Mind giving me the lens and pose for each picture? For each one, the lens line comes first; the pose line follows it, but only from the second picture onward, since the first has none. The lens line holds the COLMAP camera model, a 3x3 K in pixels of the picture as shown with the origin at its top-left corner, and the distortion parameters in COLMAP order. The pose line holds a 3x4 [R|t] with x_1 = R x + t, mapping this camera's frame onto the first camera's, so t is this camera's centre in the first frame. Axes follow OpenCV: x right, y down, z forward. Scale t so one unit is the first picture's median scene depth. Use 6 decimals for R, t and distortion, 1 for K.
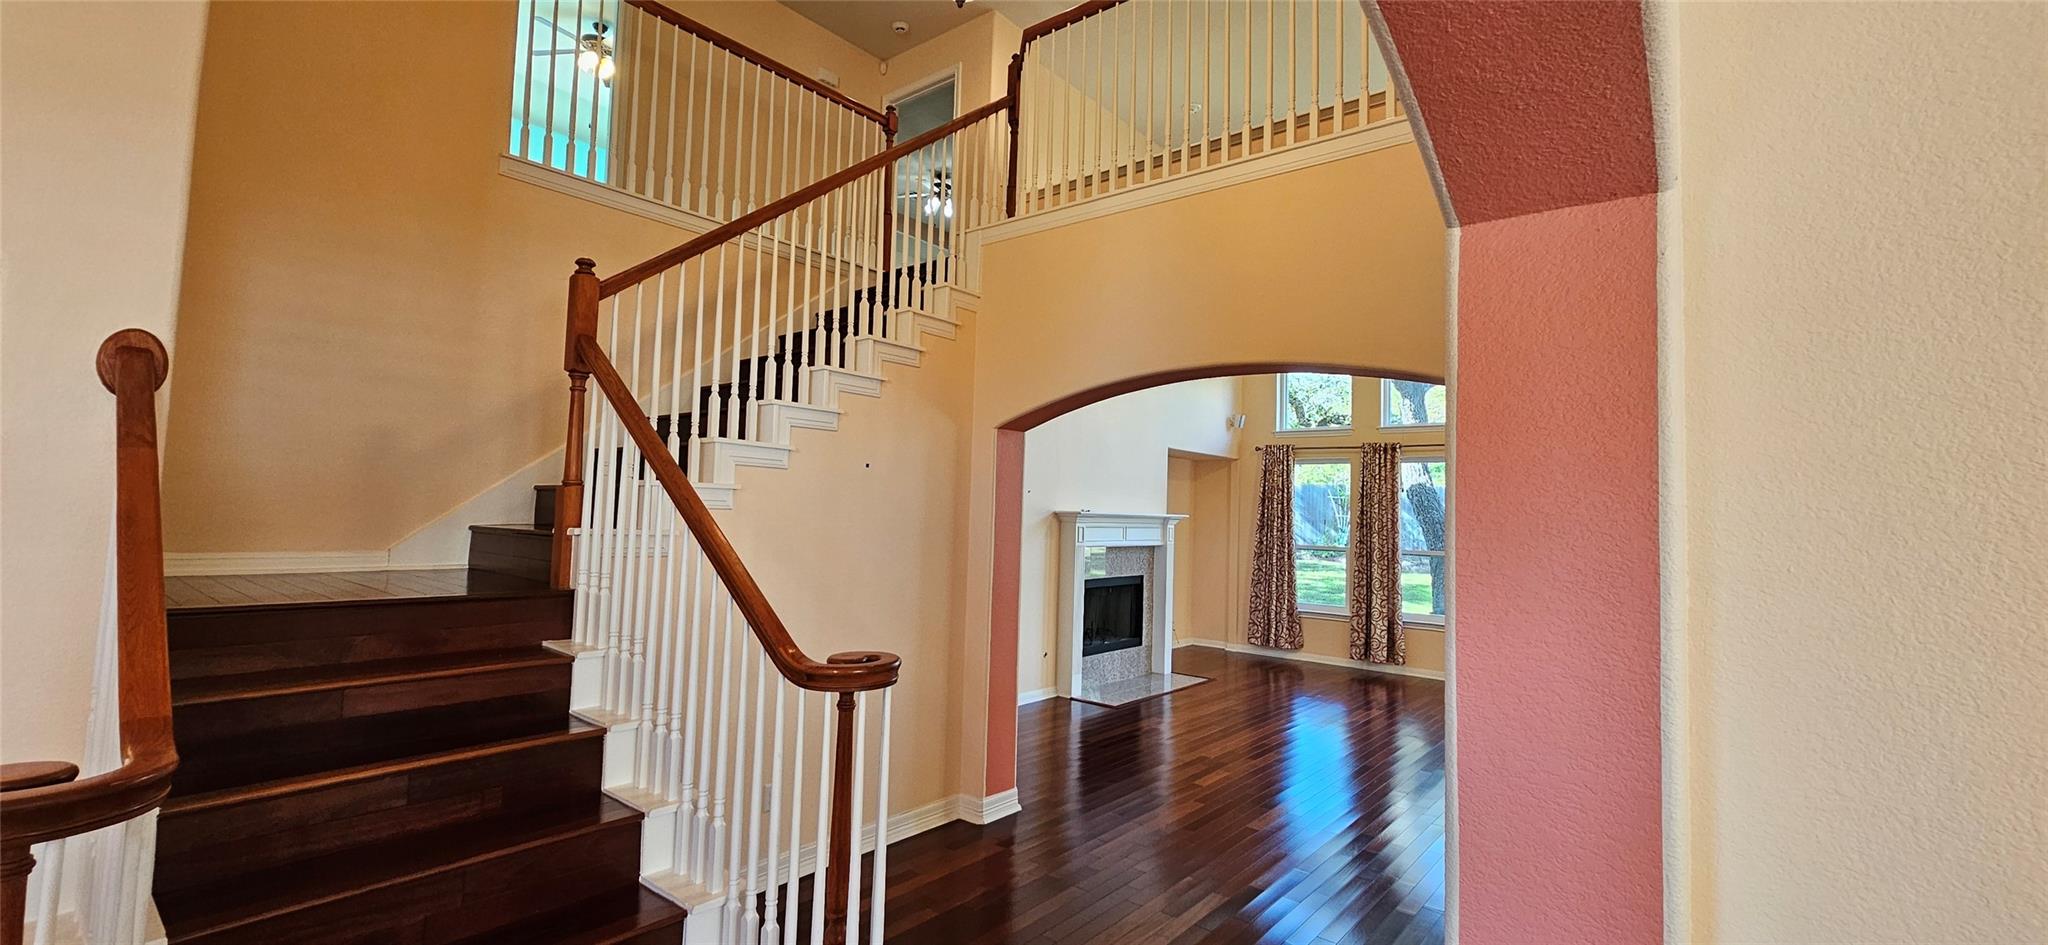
lens RADIAL K [[835.6, 0, 1021.6], [0, 835.6, 461.0], [0, 0, 1]] dist [0.002532, -0.000386]
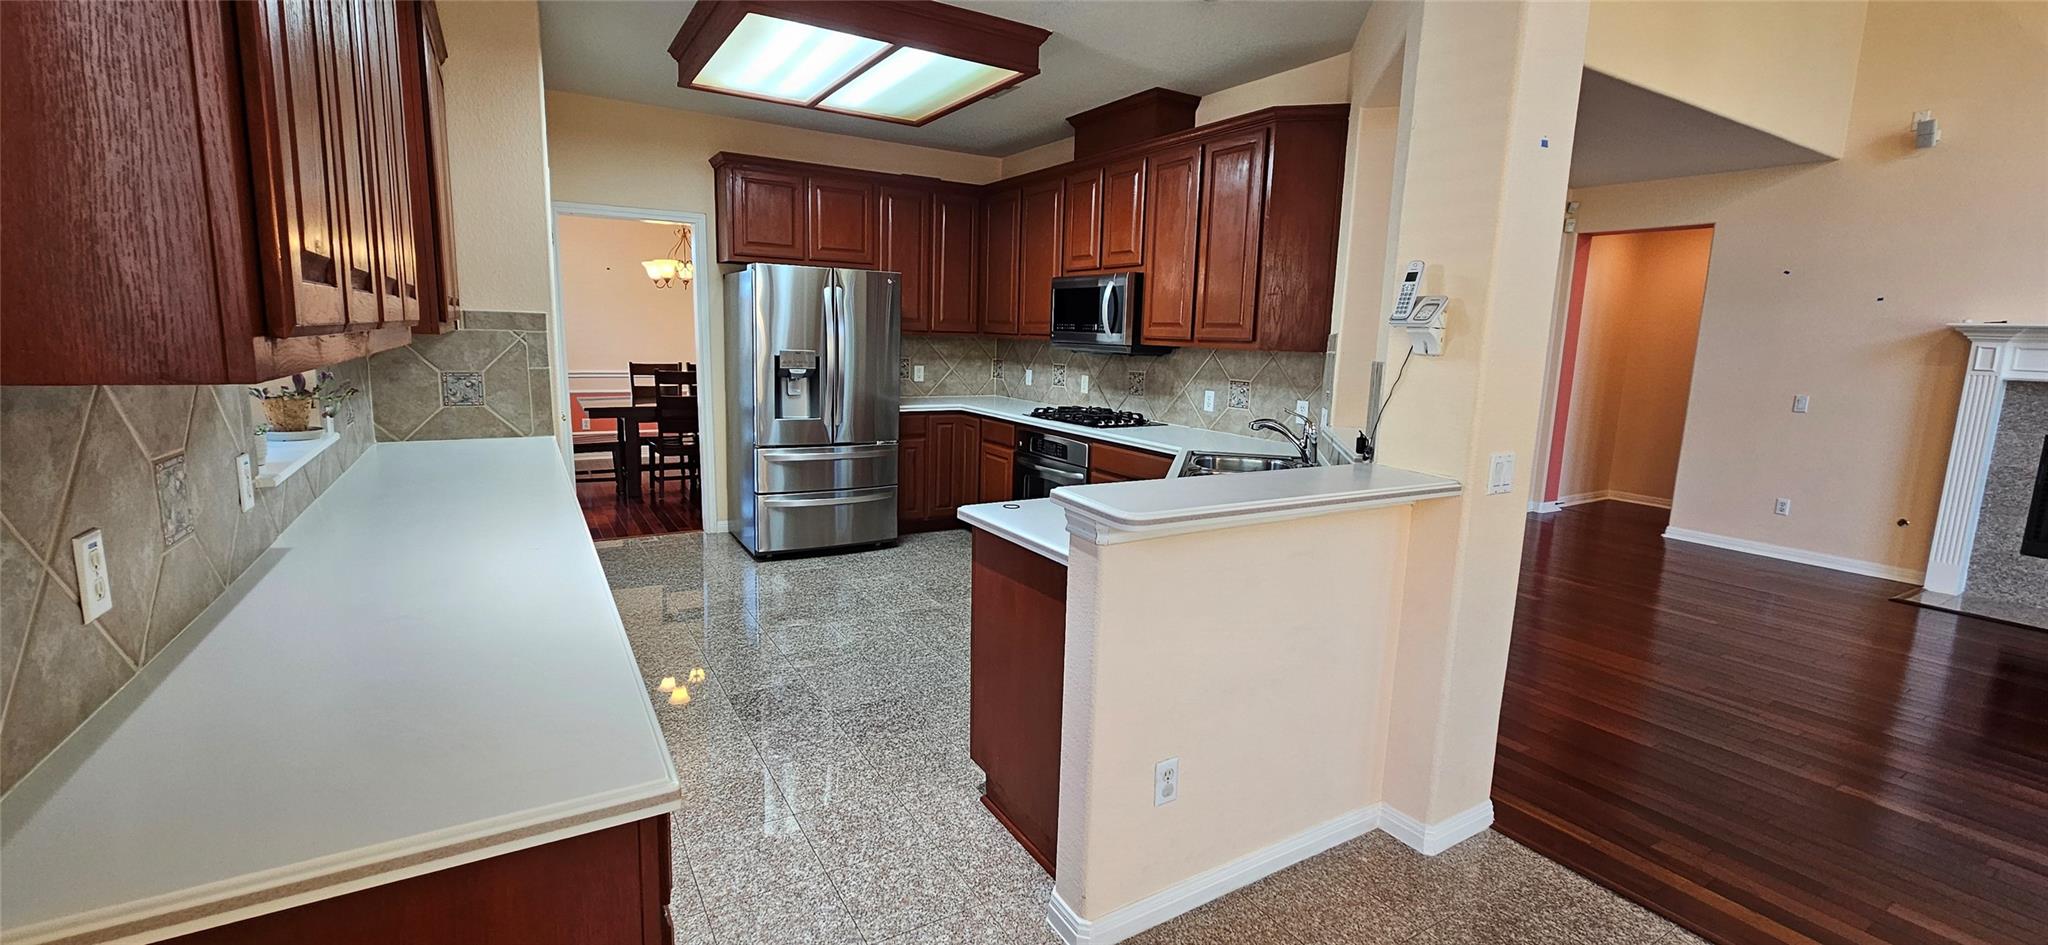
lens RADIAL K [[835.6, 0, 1021.6], [0, 835.6, 461.0], [0, 0, 1]] dist [0.002532, -0.000386]
pose [[-0.319991, 0.106630, -0.941401, 0.778415], [0.019105, 0.994171, 0.106113, 0.069123], [0.947228, 0.015970, -0.320163, 0.407542]]
